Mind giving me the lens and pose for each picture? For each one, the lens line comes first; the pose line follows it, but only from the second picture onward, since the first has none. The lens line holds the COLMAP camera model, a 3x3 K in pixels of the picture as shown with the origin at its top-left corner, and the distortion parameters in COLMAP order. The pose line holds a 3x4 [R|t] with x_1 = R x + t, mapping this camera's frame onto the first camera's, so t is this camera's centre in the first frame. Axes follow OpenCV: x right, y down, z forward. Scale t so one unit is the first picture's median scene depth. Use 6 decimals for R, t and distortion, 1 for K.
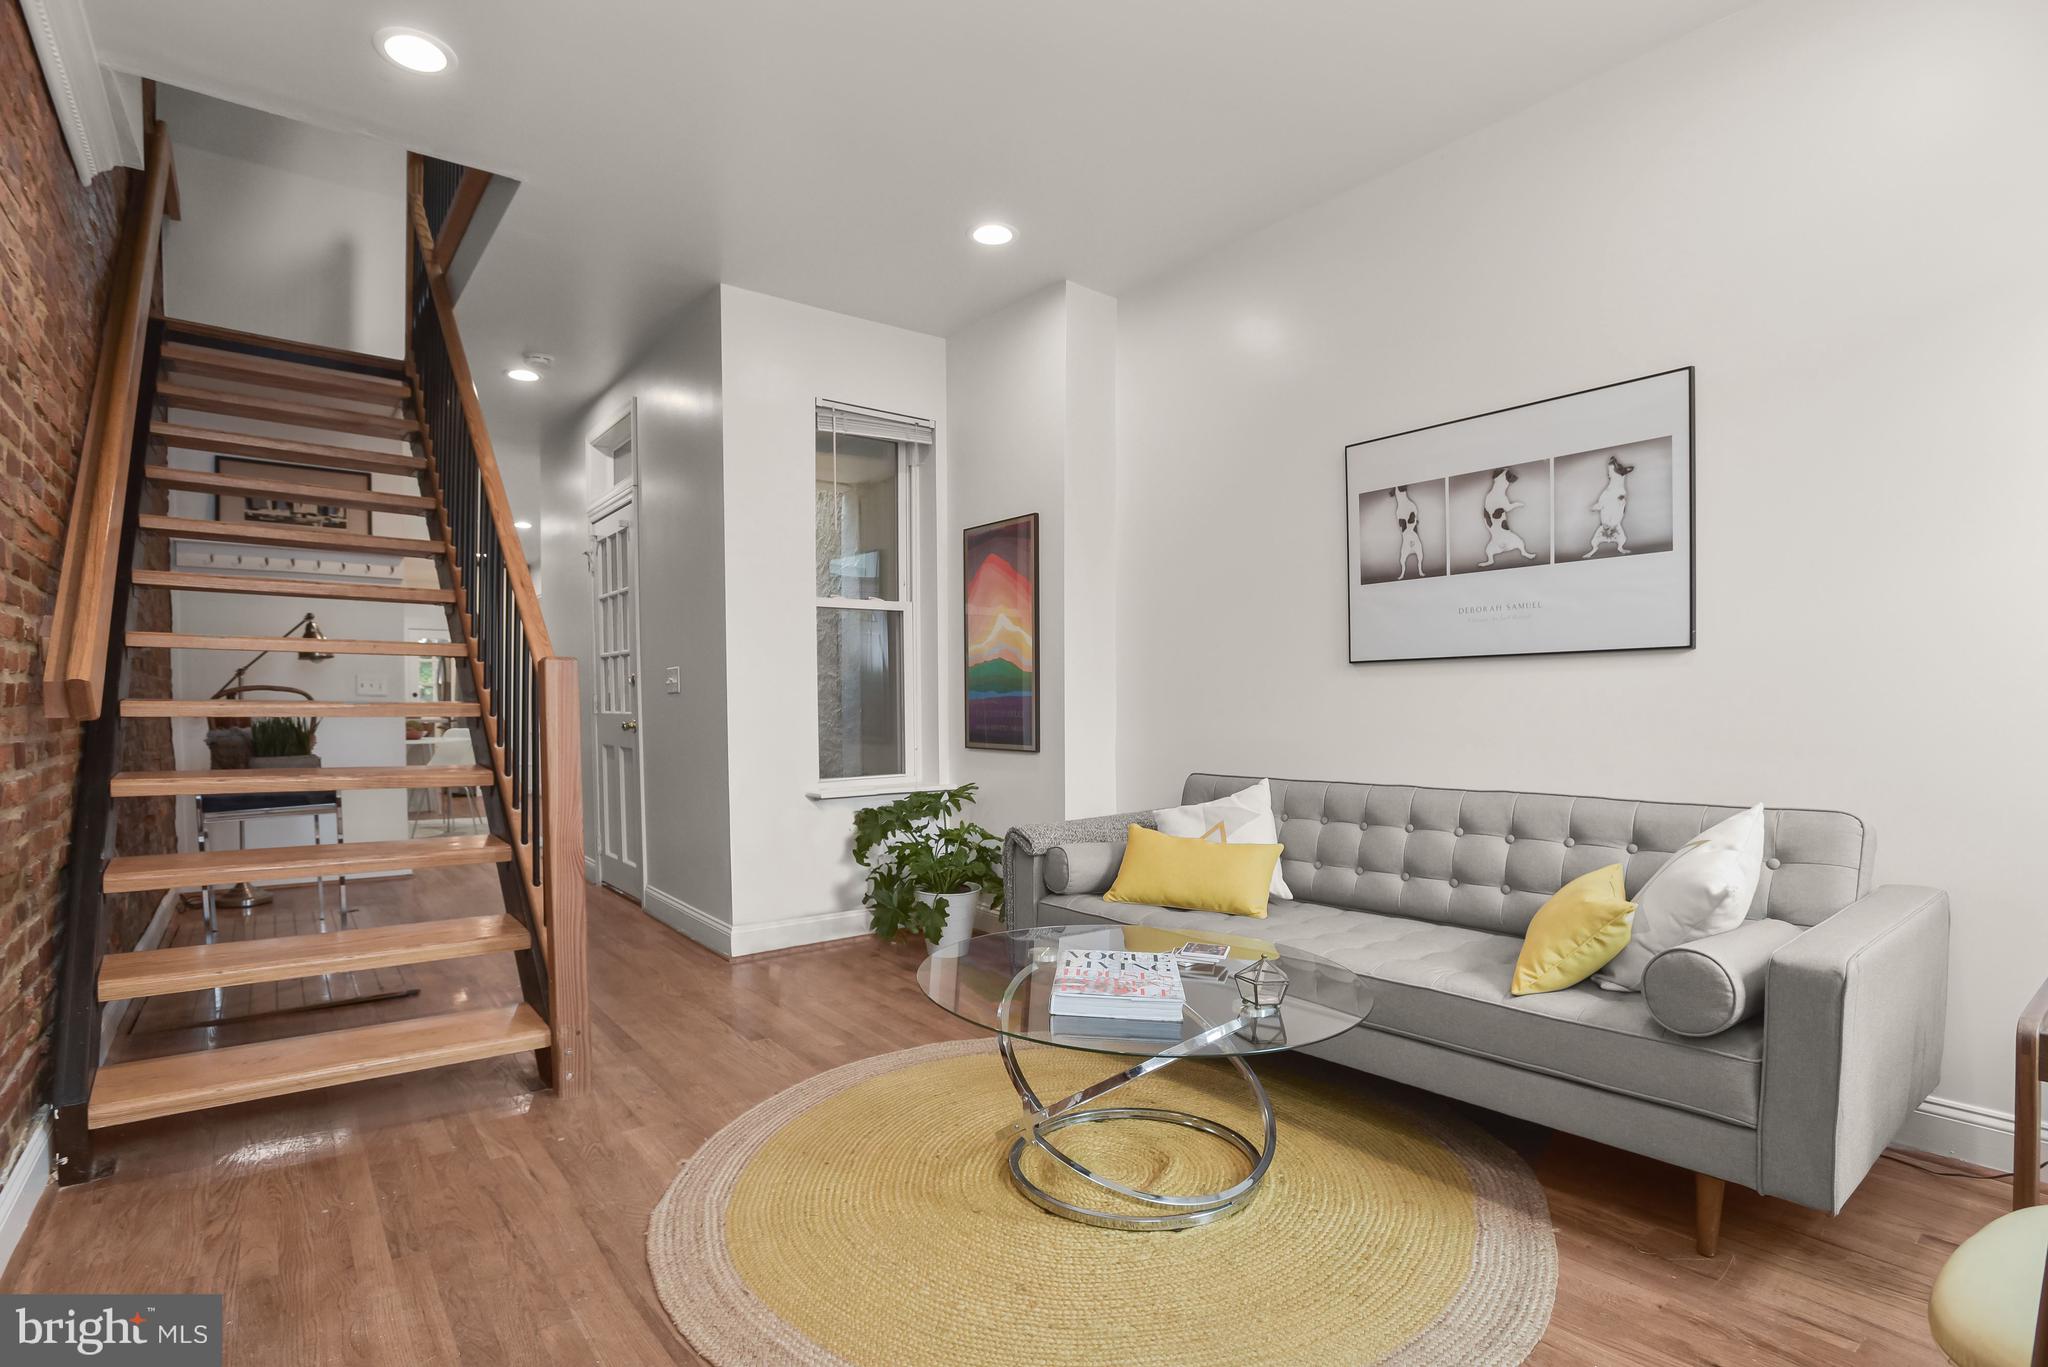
lens RADIAL K [[990.7, 0, 1047.4], [0, 990.7, 711.3], [0, 0, 1]] dist [0.003969, 0.000724]
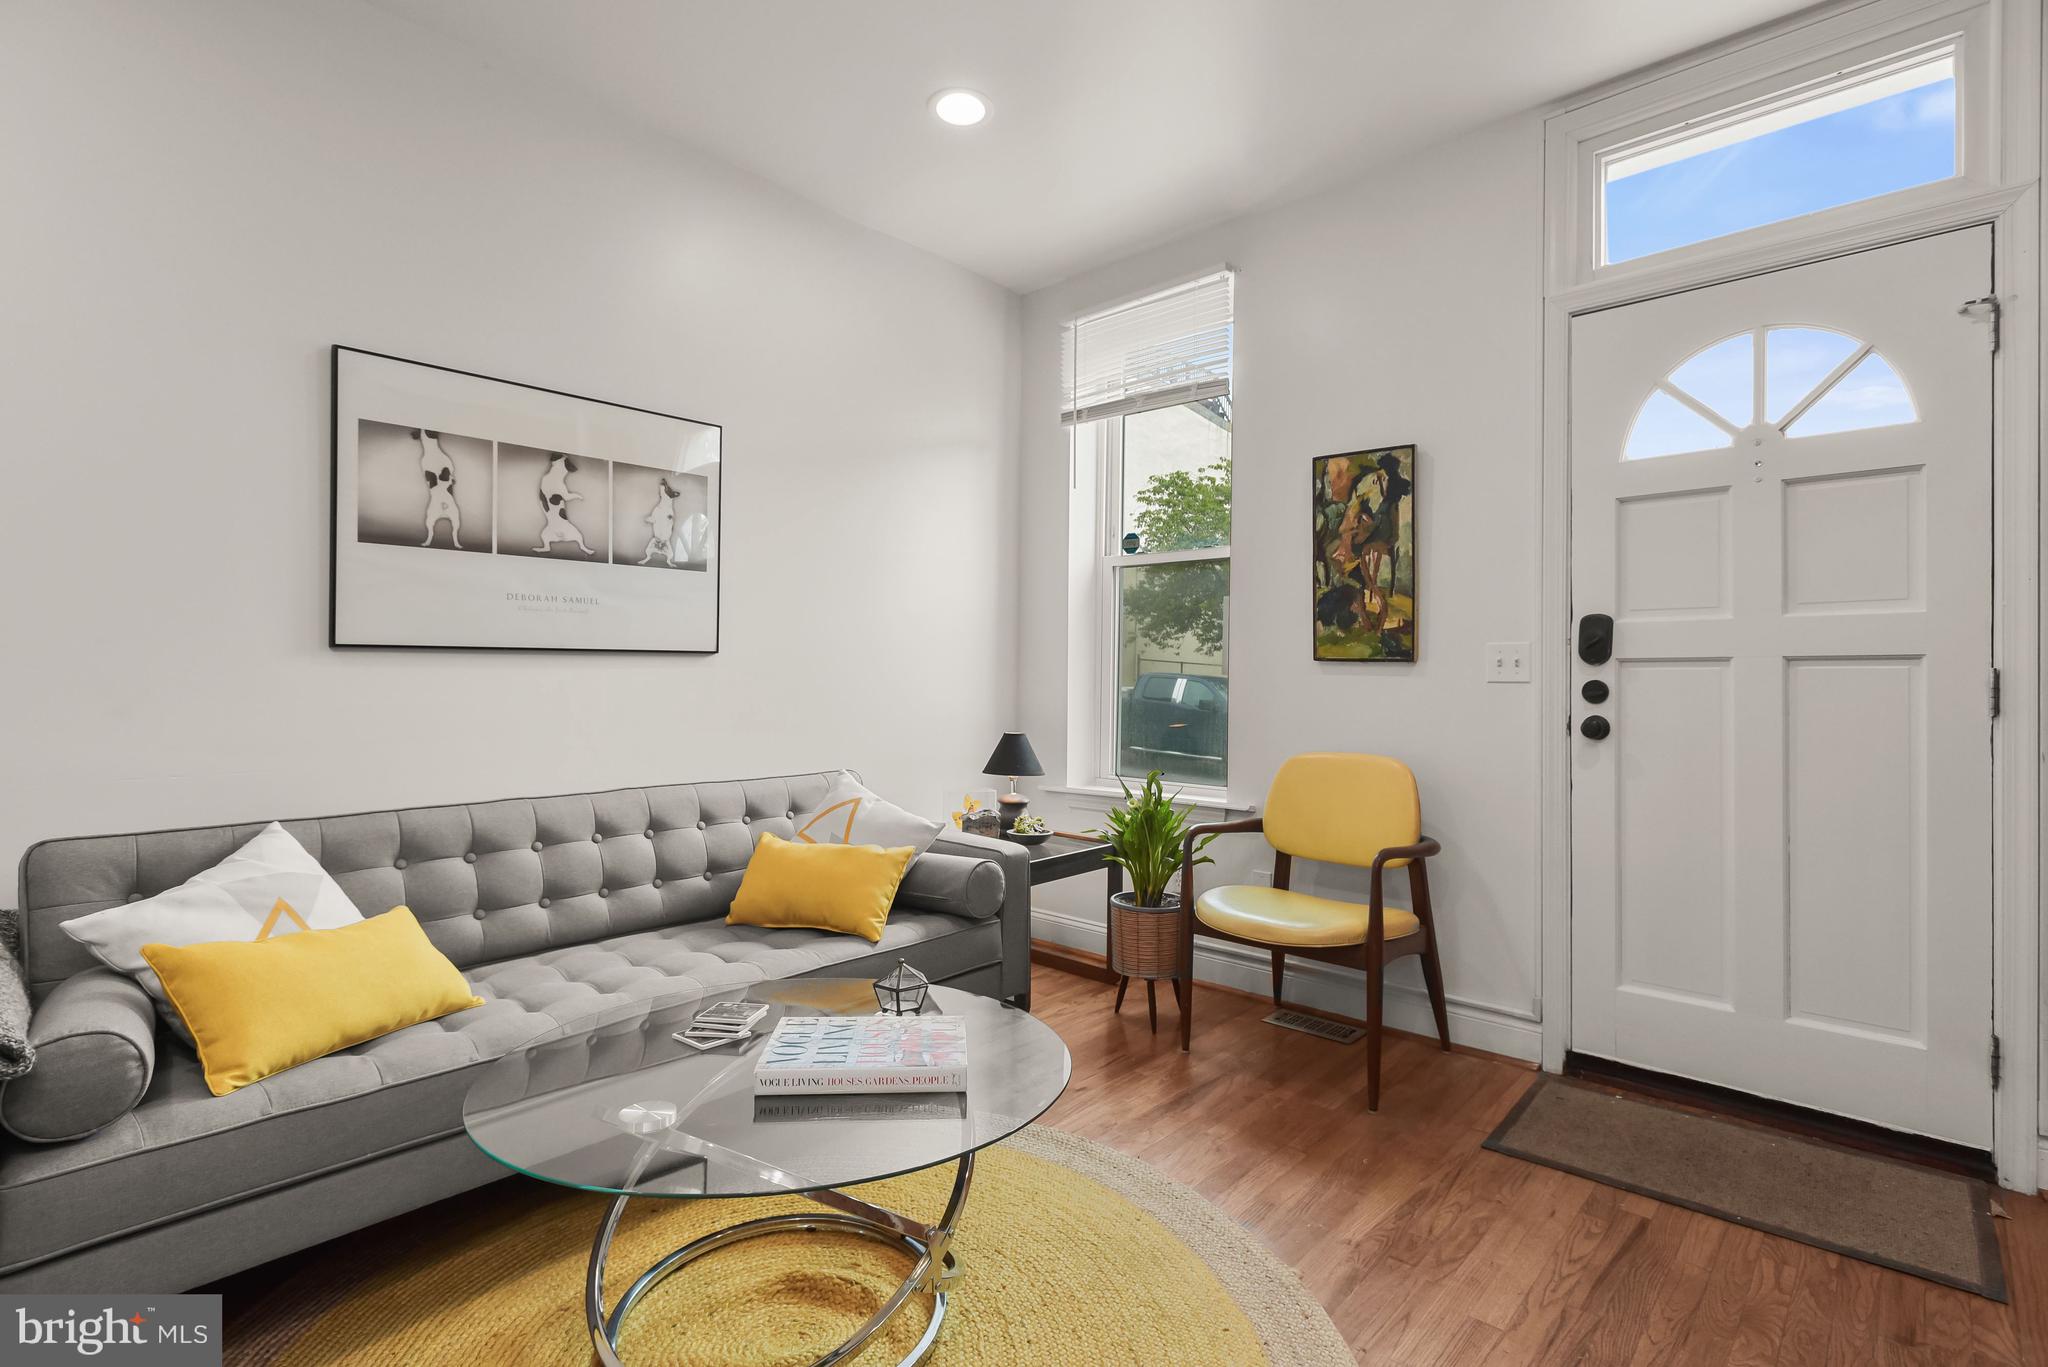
lens RADIAL K [[982.3, 0, 1008.1], [0, 982.3, 669.7], [0, 0, 1]] dist [-0.053902, 0.033631]
pose [[-0.135786, 0.017100, 0.990591, -0.523810], [0.010267, 0.999822, -0.015852, -0.017999], [-0.990685, 0.008018, -0.135938, 0.704860]]
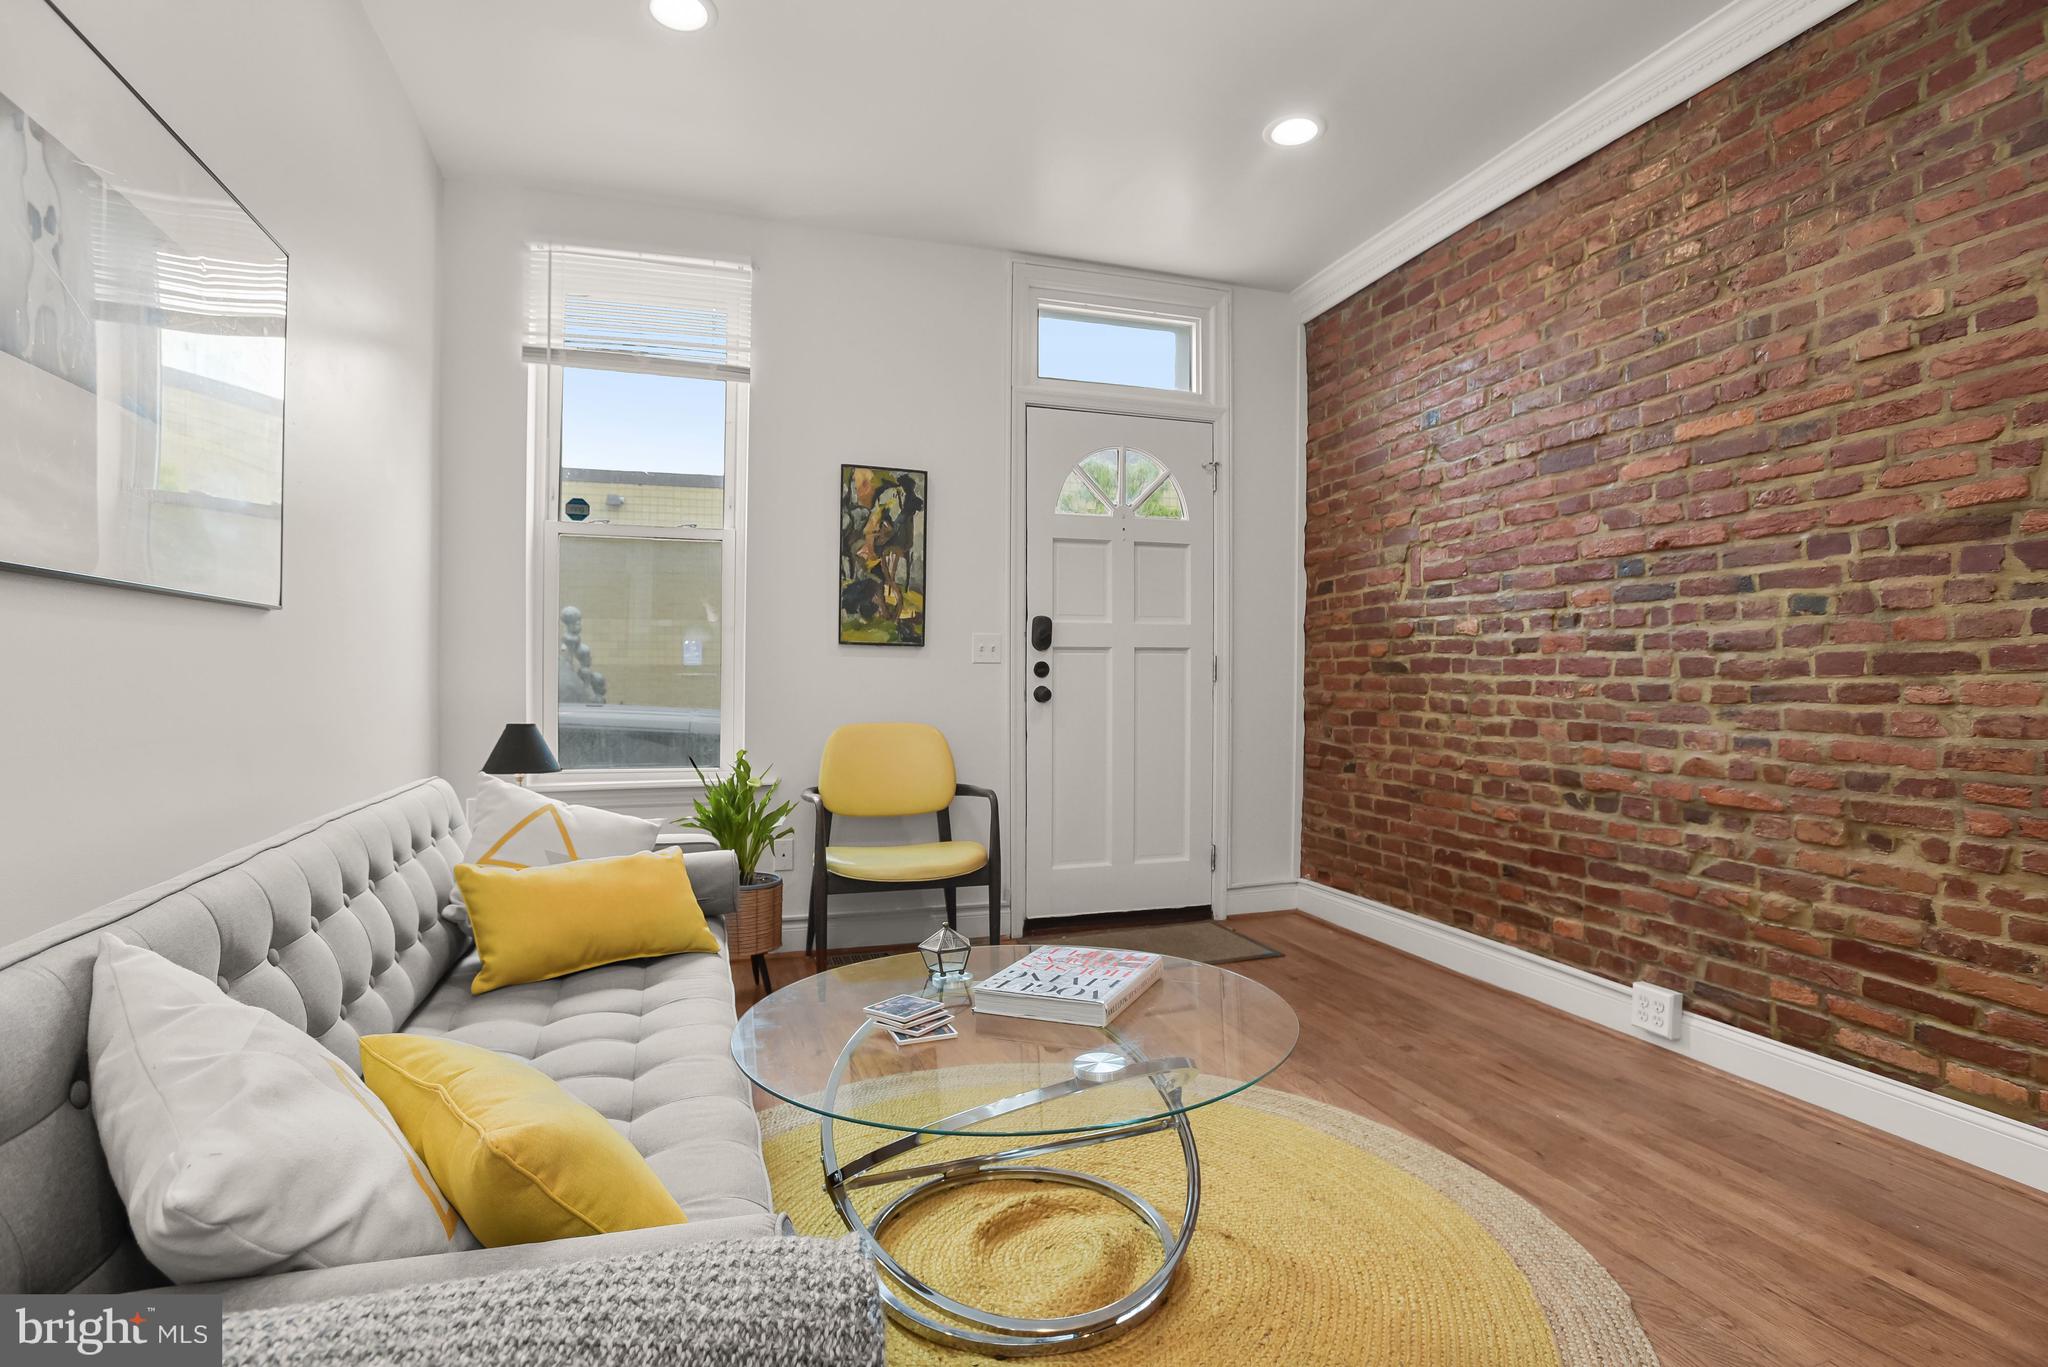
lens RADIAL K [[1007.8, 0, 1024.0], [0, 1007.8, 683.5], [0, 0, 1]] dist [-0.080616, 0.038276]
pose [[-0.937867, 0.003807, 0.346974, -0.147806], [0.011002, 0.999763, 0.018770, -0.012932], [-0.346820, 0.021422, -0.937687, 1.328830]]
